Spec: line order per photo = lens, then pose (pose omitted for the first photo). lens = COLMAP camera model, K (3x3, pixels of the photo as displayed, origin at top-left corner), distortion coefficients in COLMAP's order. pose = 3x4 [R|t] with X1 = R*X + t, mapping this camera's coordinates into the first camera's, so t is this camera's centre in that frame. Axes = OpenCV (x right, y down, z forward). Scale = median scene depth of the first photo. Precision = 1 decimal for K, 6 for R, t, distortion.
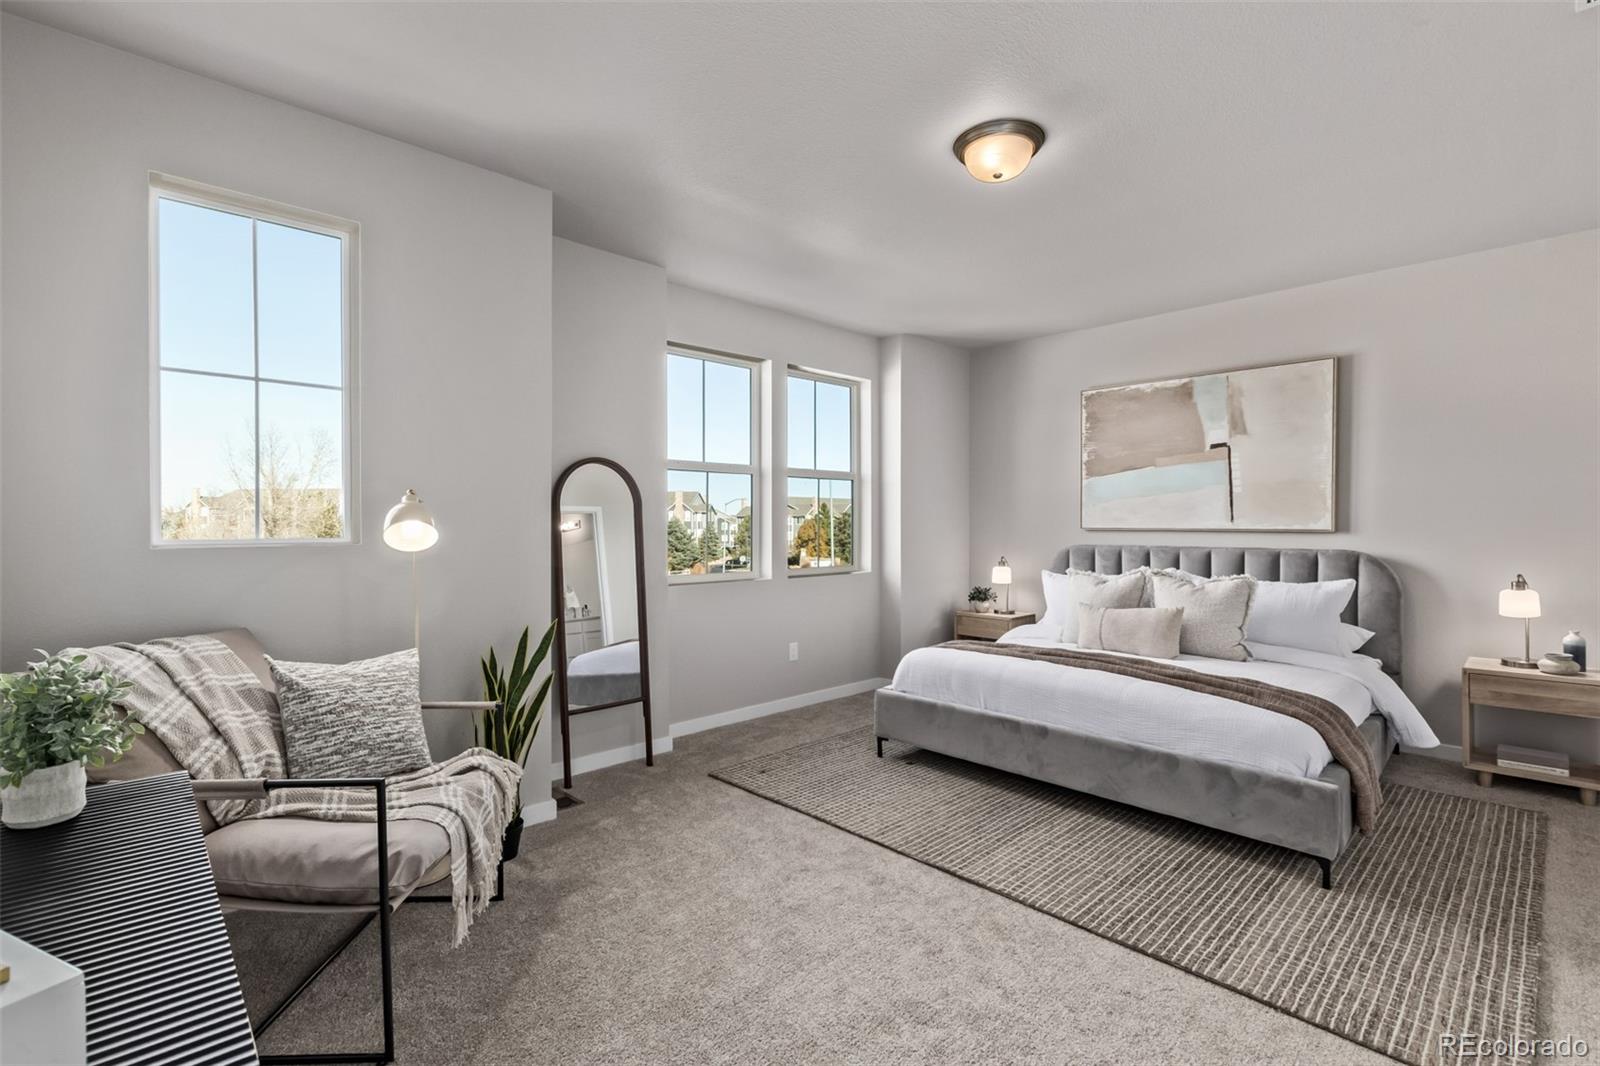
lens RADIAL K [[733.6, 0, 778.8], [0, 733.6, 528.8], [0, 0, 1]] dist [0.001008, -0.000980]
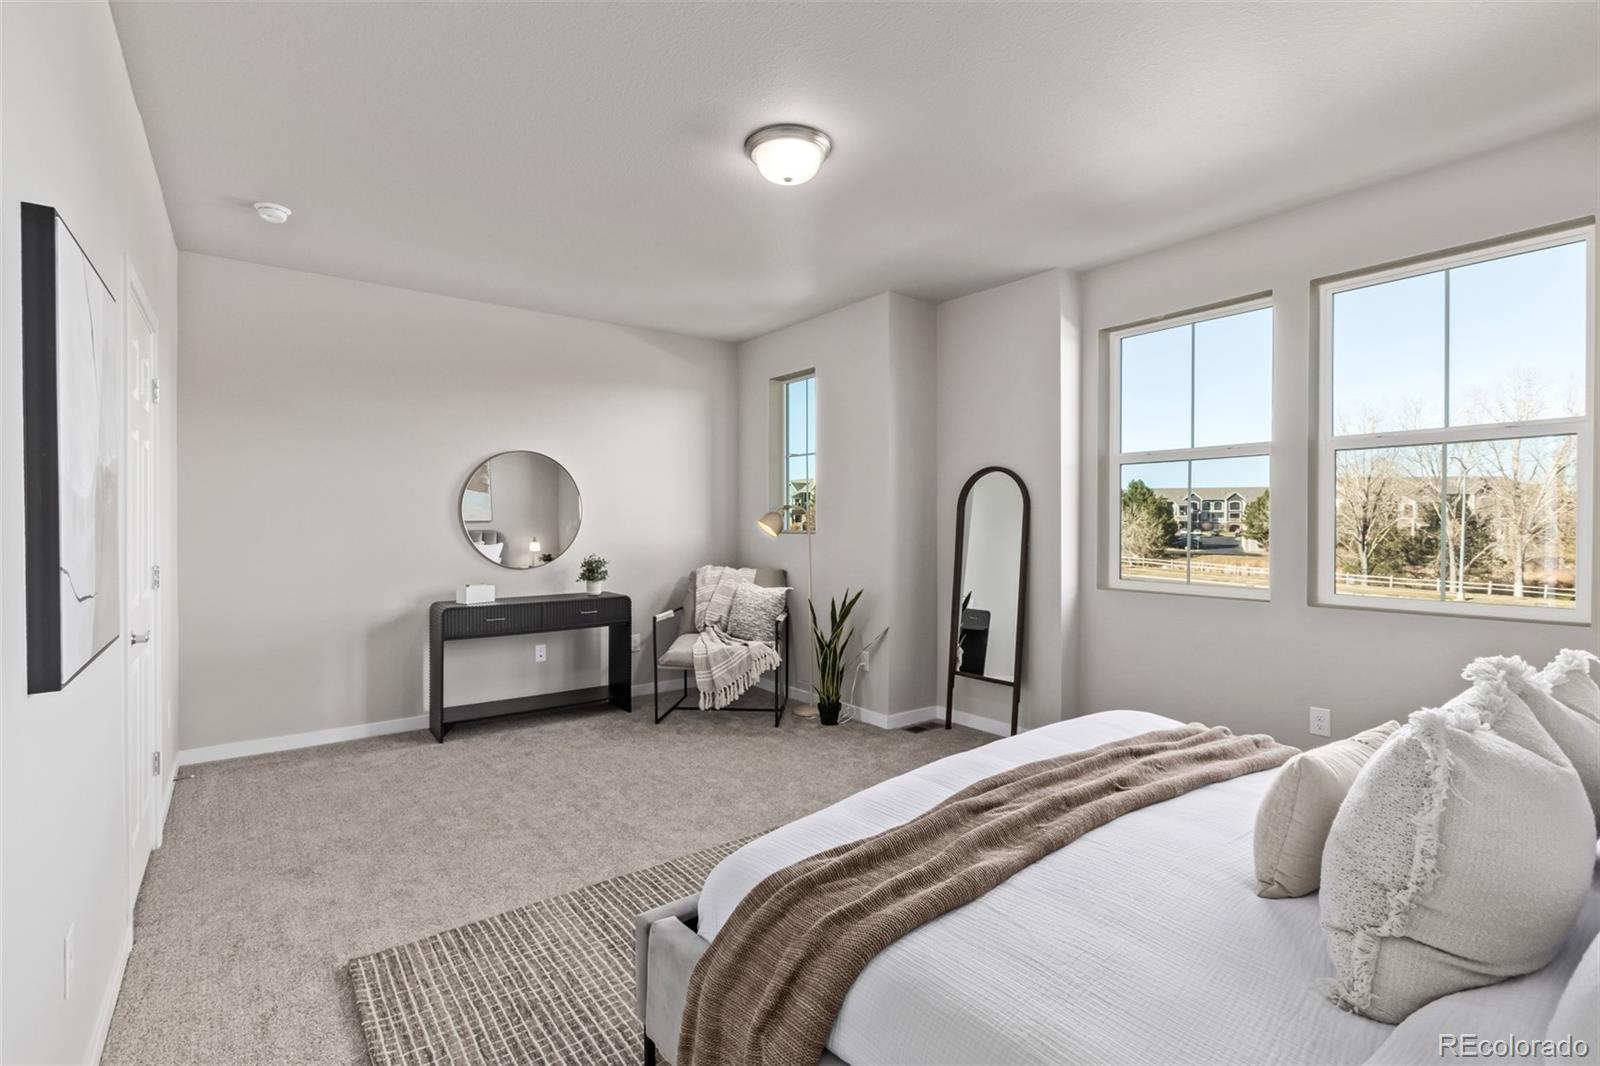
lens RADIAL K [[733.6, 0, 794.9], [0, 733.6, 532.4], [0, 0, 1]] dist [0.001008, -0.000980]
pose [[-0.105604, 0.010088, -0.994357, 0.916248], [-0.008847, 0.999899, 0.011084, -0.002726], [0.994369, 0.009968, -0.105504, 0.788345]]
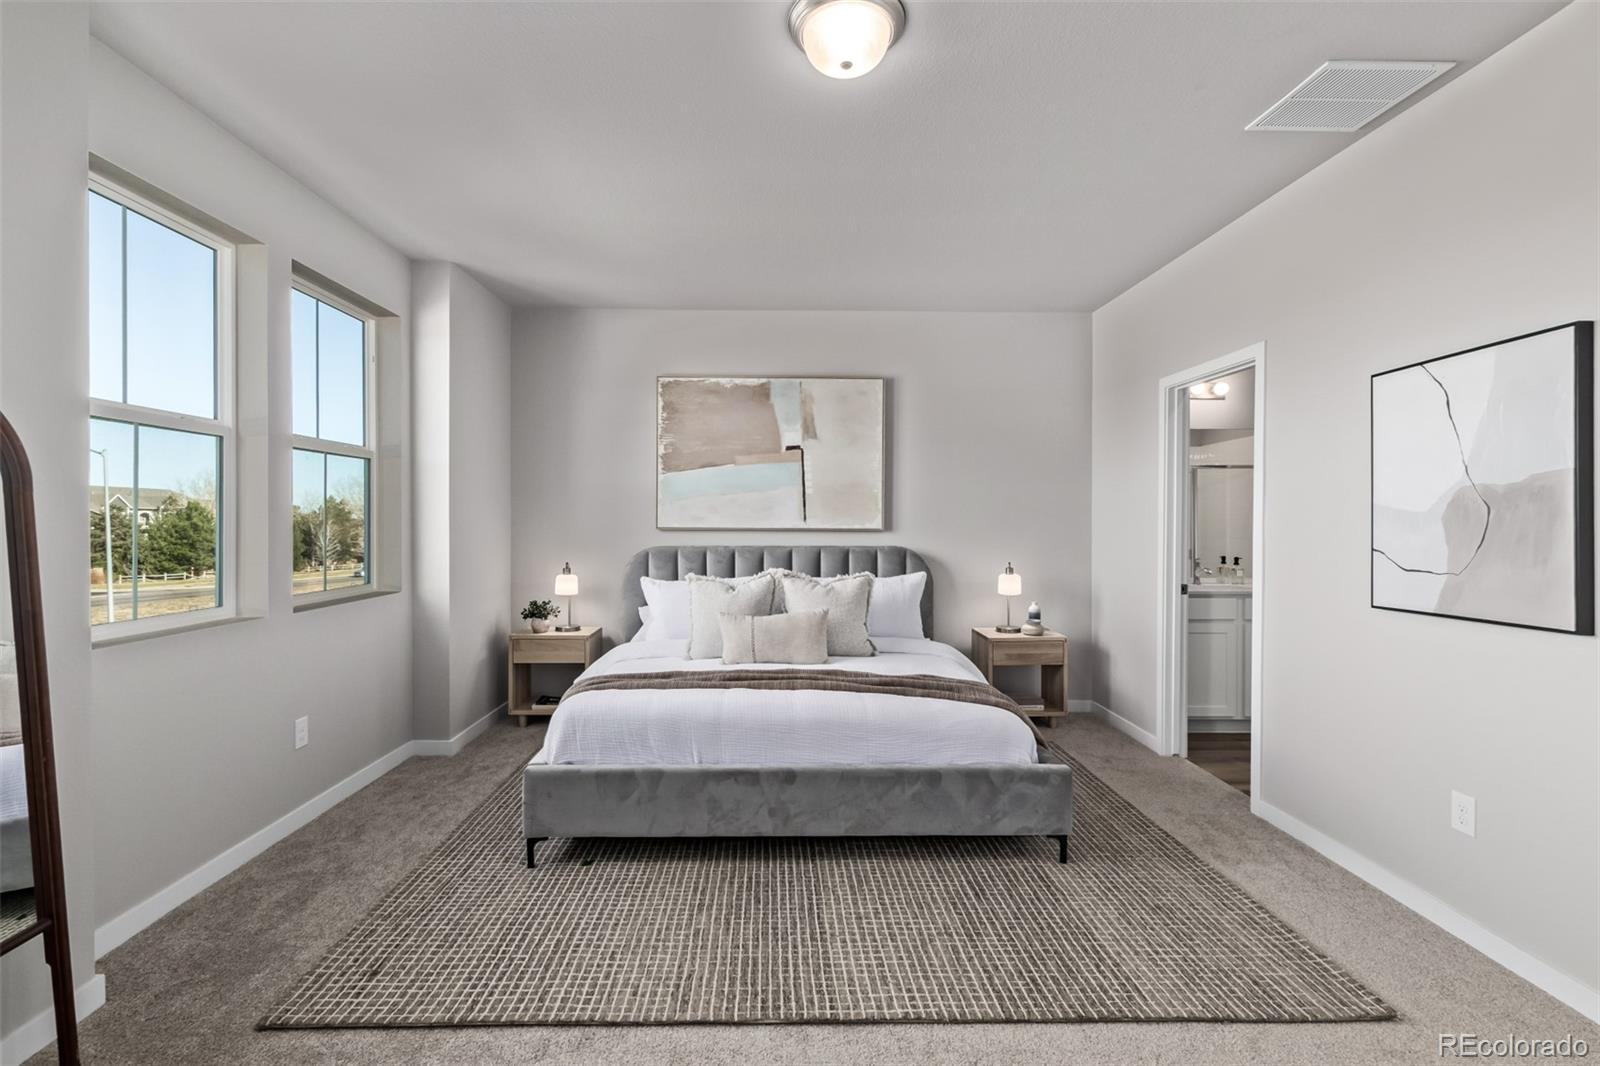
lens RADIAL K [[733.6, 0, 787.5], [0, 733.6, 524.4], [0, 0, 1]] dist [0.001008, -0.000980]
pose [[0.670283, -0.000763, 0.742105, -0.213482], [0.004198, 0.999987, -0.002764, -0.003151], [-0.742094, 0.004968, 0.670278, 0.380619]]
